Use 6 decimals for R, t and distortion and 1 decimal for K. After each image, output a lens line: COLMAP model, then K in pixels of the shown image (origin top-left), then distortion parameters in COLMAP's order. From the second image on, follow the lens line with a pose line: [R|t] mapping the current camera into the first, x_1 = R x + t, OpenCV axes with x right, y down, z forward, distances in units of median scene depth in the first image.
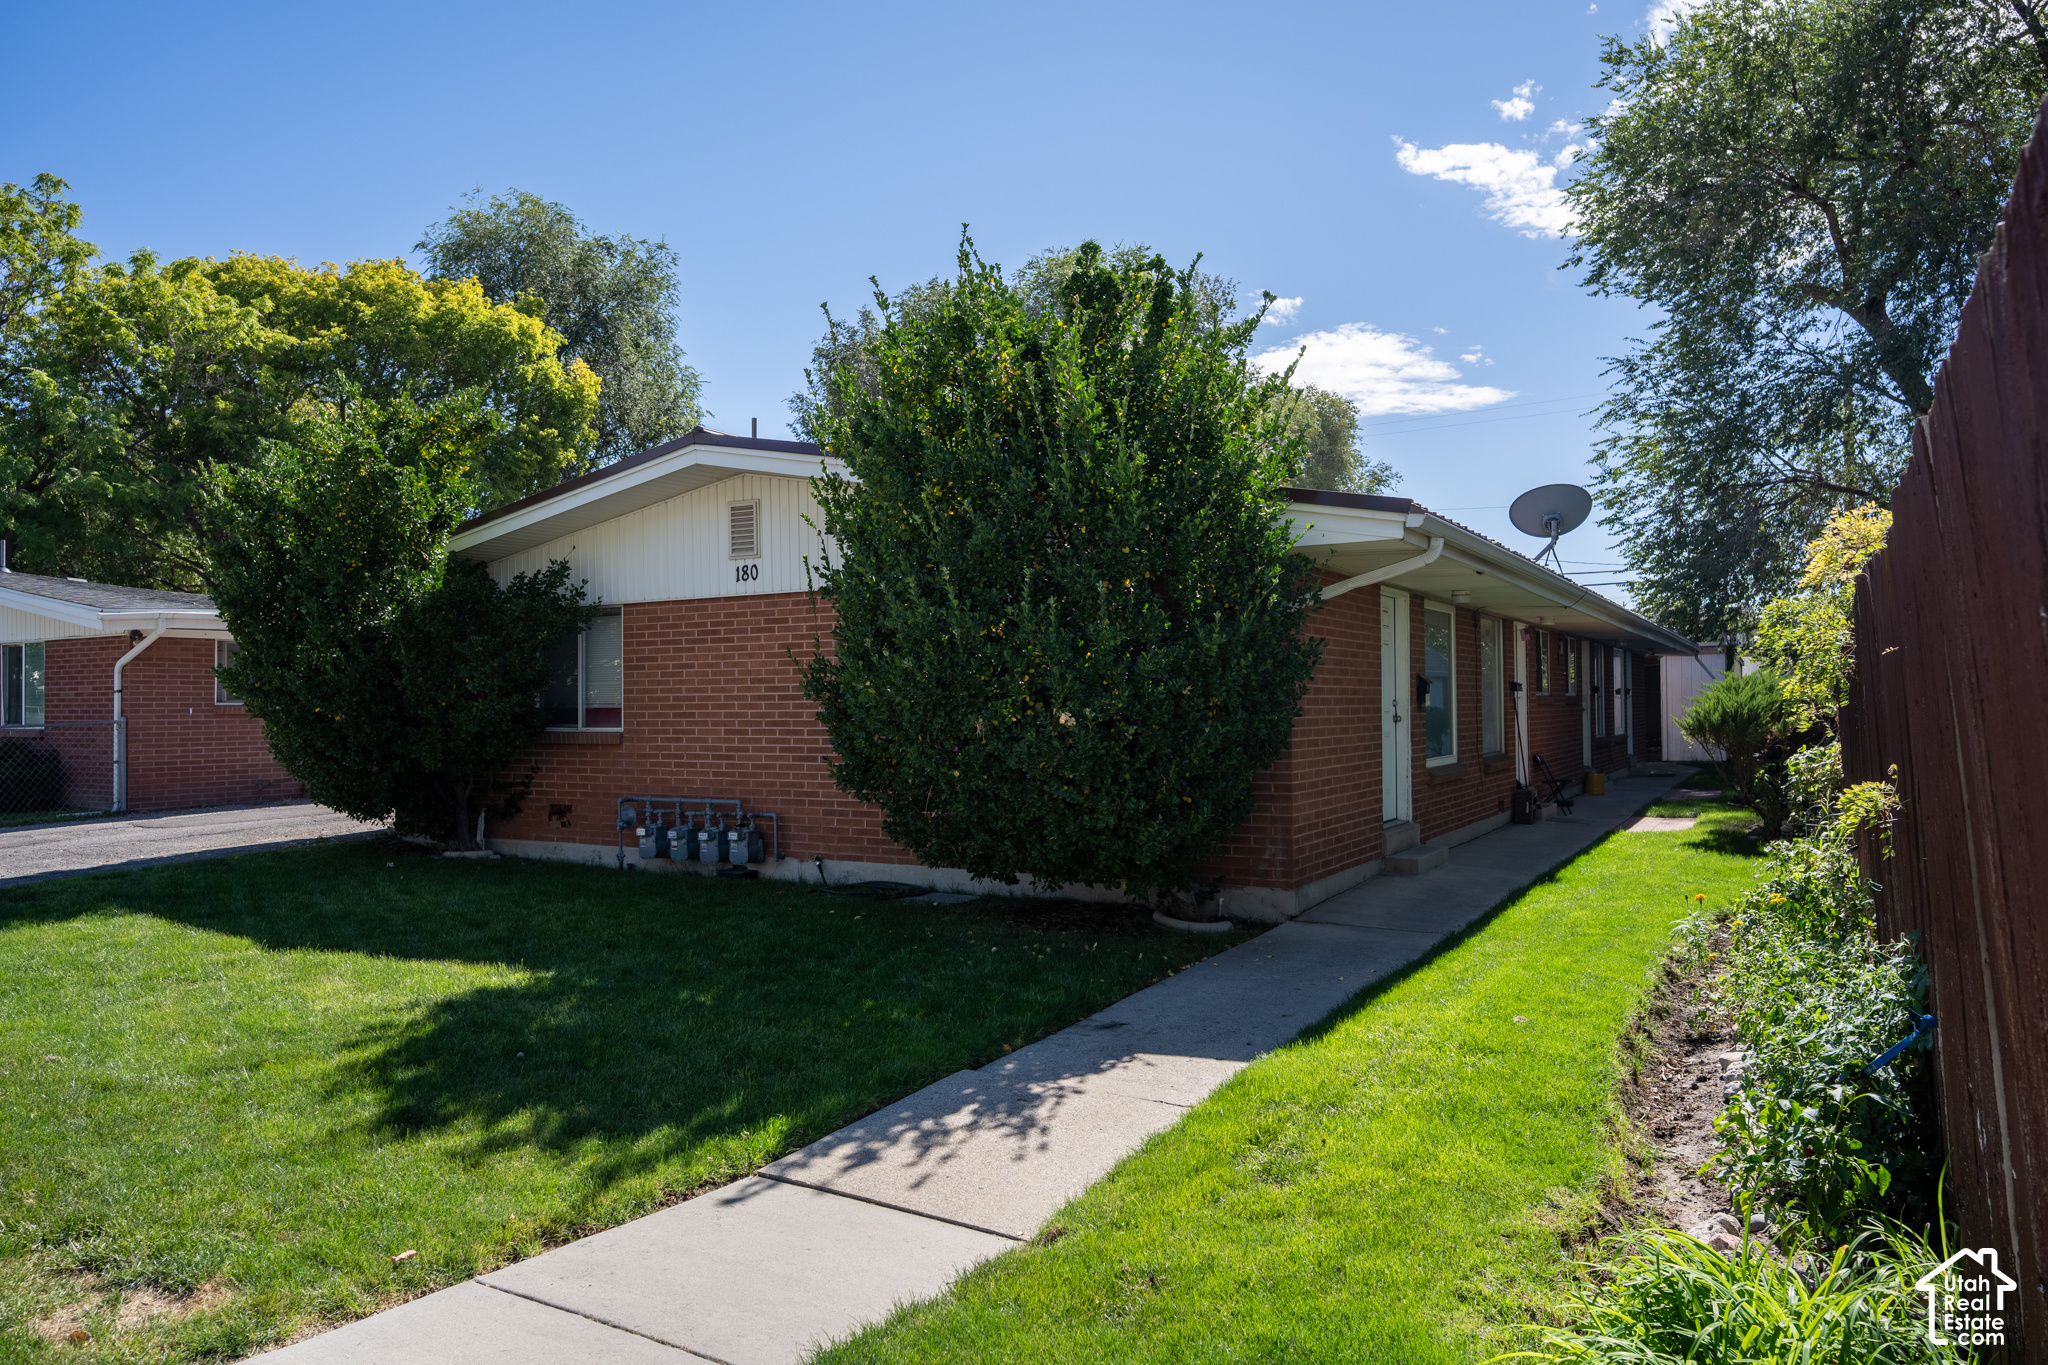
lens RADIAL K [[1375.0, 0, 1026.4], [0, 1375.0, 686.4], [0, 0, 1]] dist [-0.010432, 0.009633]
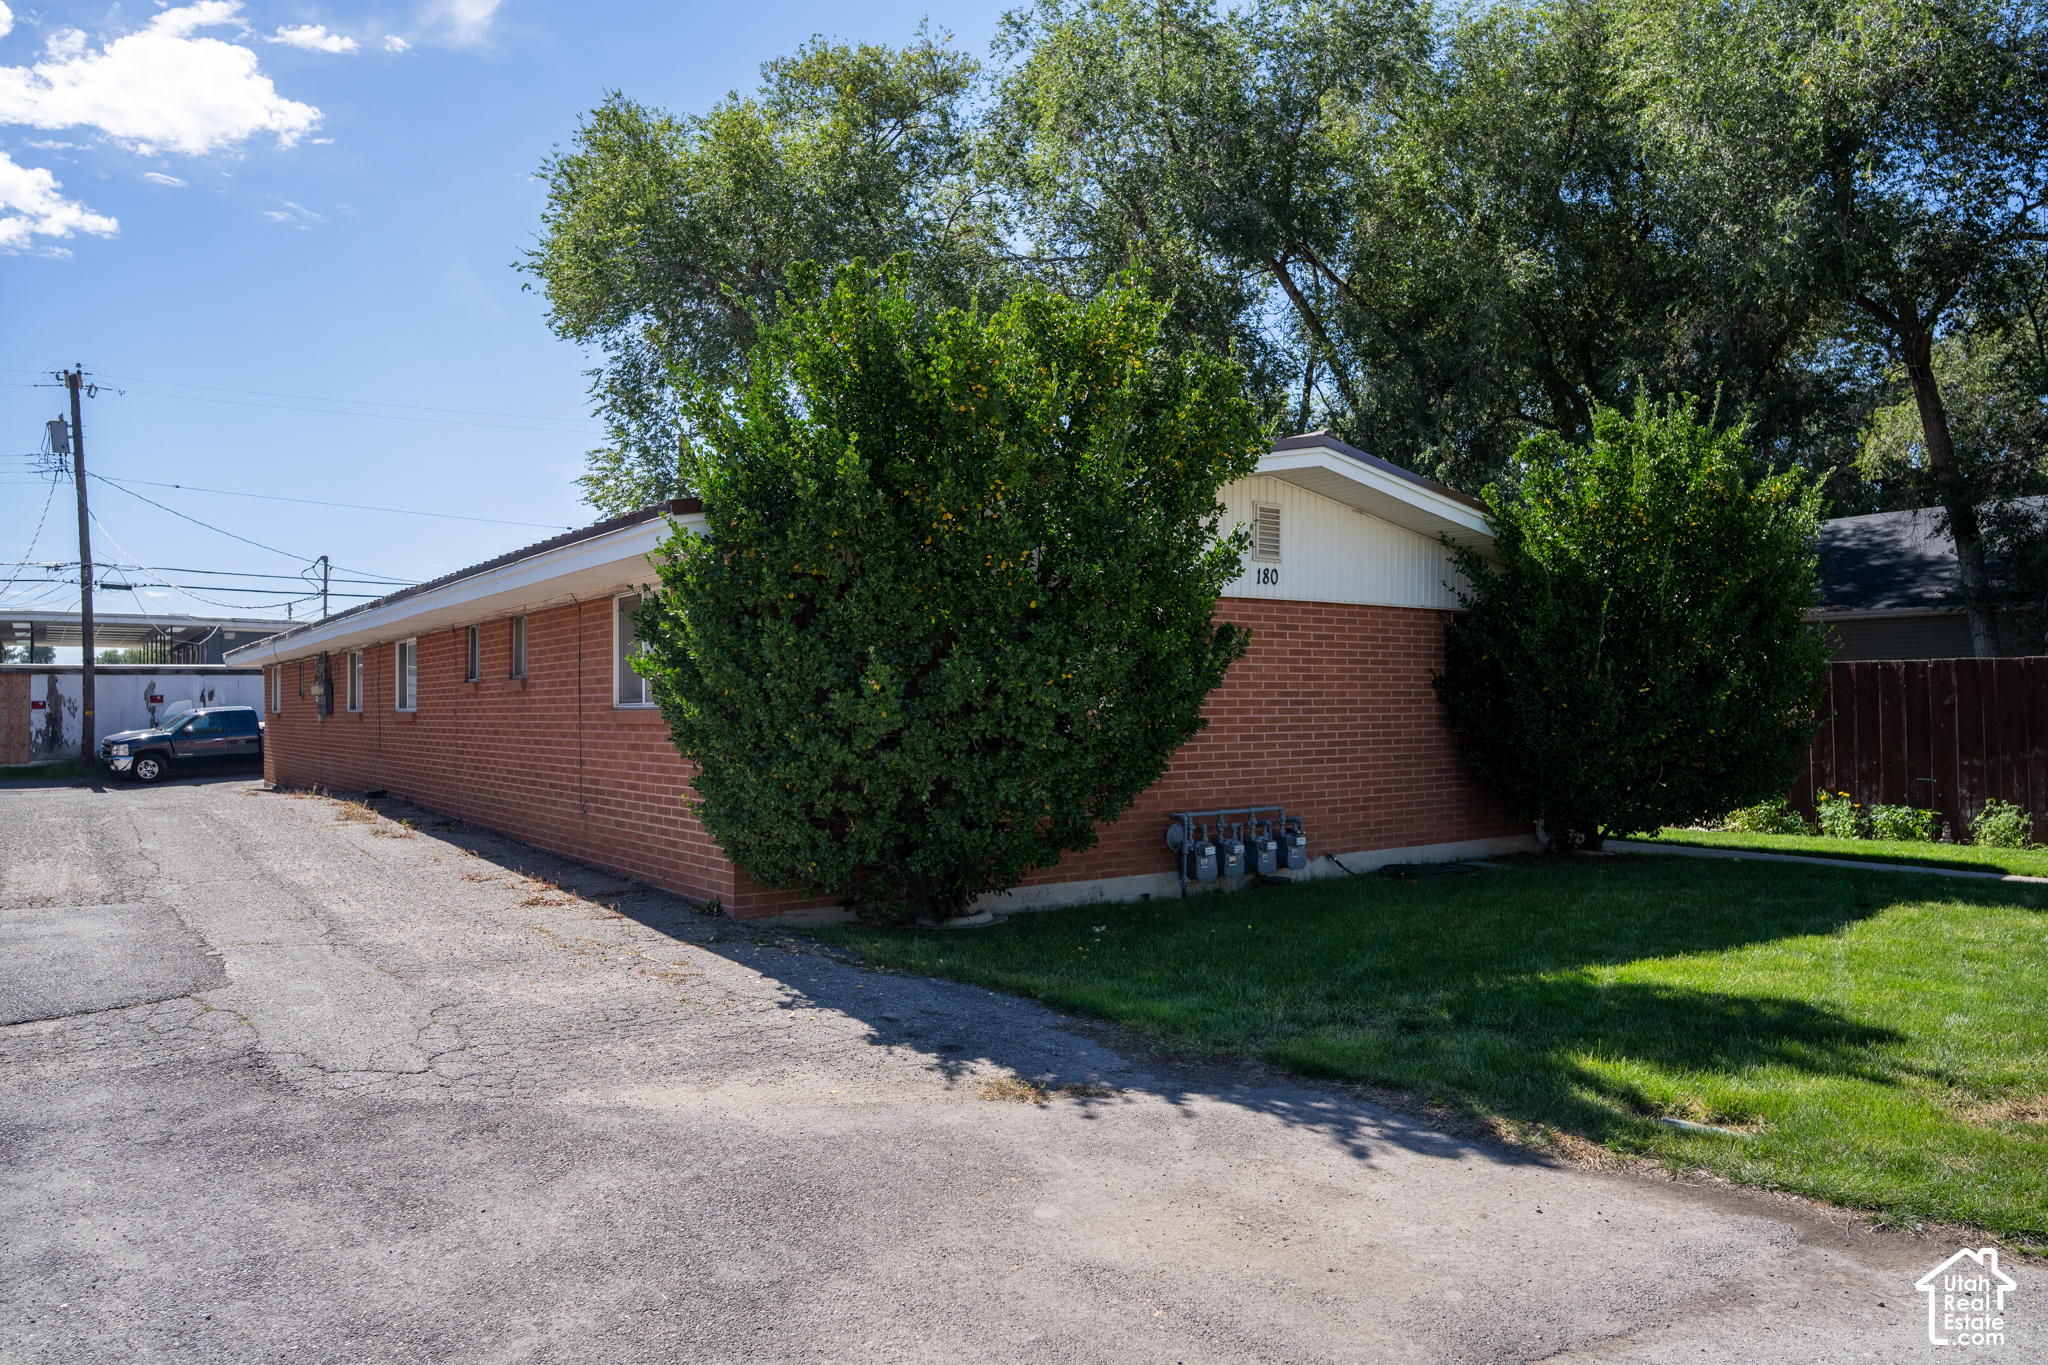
lens RADIAL K [[1375.0, 0, 1025.0], [0, 1375.0, 685.6], [0, 0, 1]] dist [-0.010432, 0.009633]
pose [[0.399274, 0.017233, 0.916670, -1.185063], [-0.007254, 0.999851, -0.015637, 0.012863], [-0.916803, -0.000406, 0.399340, 0.769539]]
